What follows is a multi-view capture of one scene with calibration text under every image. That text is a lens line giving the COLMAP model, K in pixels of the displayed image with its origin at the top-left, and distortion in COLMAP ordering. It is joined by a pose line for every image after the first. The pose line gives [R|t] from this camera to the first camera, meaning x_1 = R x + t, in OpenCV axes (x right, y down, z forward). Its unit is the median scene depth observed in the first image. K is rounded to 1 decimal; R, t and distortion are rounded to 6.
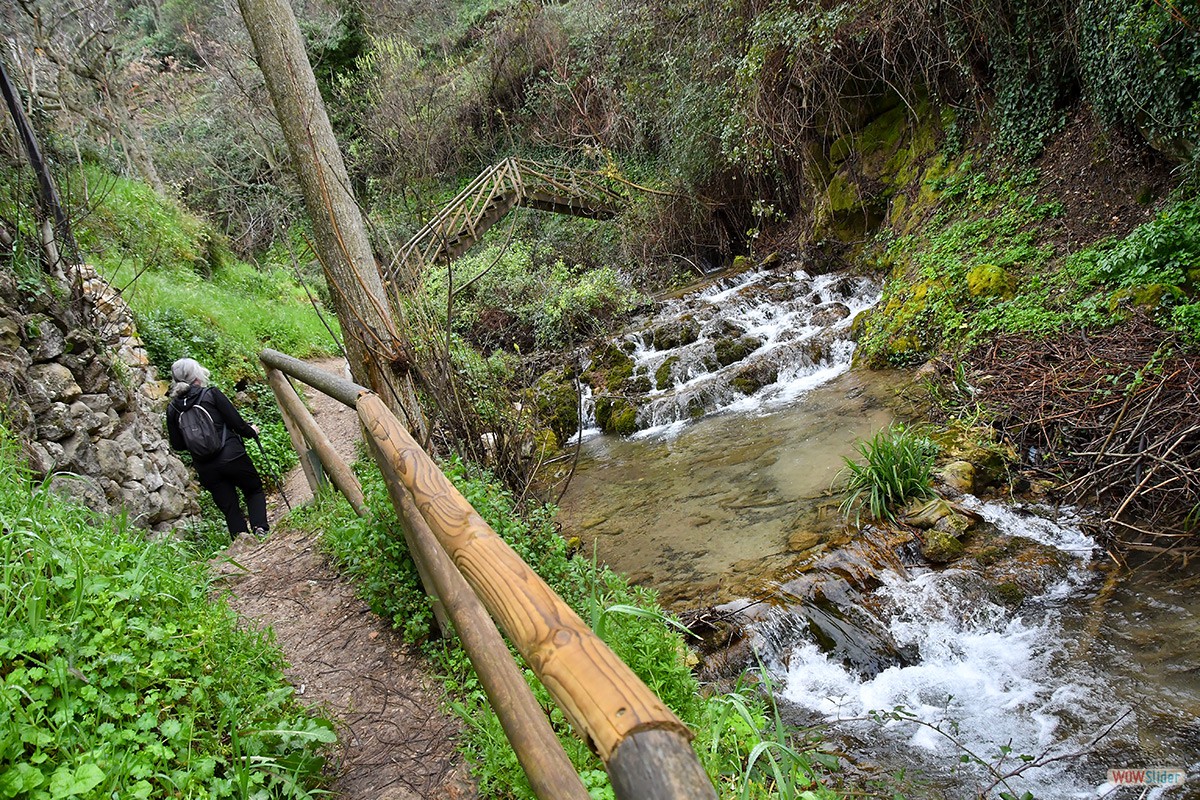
lens RADIAL K [[3037.0, 0, 600.0], [0, 3037.0, 400.0], [0, 0, 1]] dist [-0.032208, -0.143594]
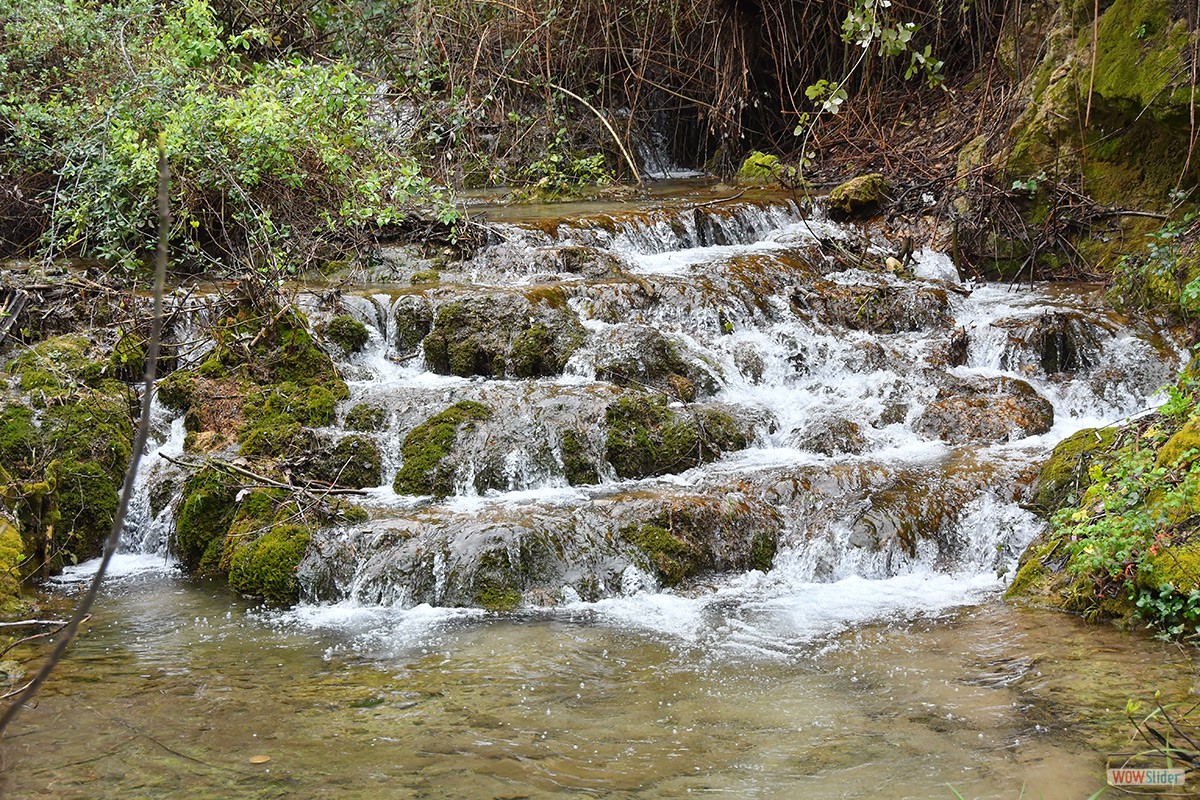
lens RADIAL K [[3037.0, 0, 600.0], [0, 3037.0, 400.0], [0, 0, 1]] dist [-0.032208, -0.143594]
pose [[0.959893, 0.275434, 0.052356, 0.020132], [-0.274232, 0.961225, -0.029049, -0.009035], [-0.058327, 0.013526, 0.998206, 0.687778]]
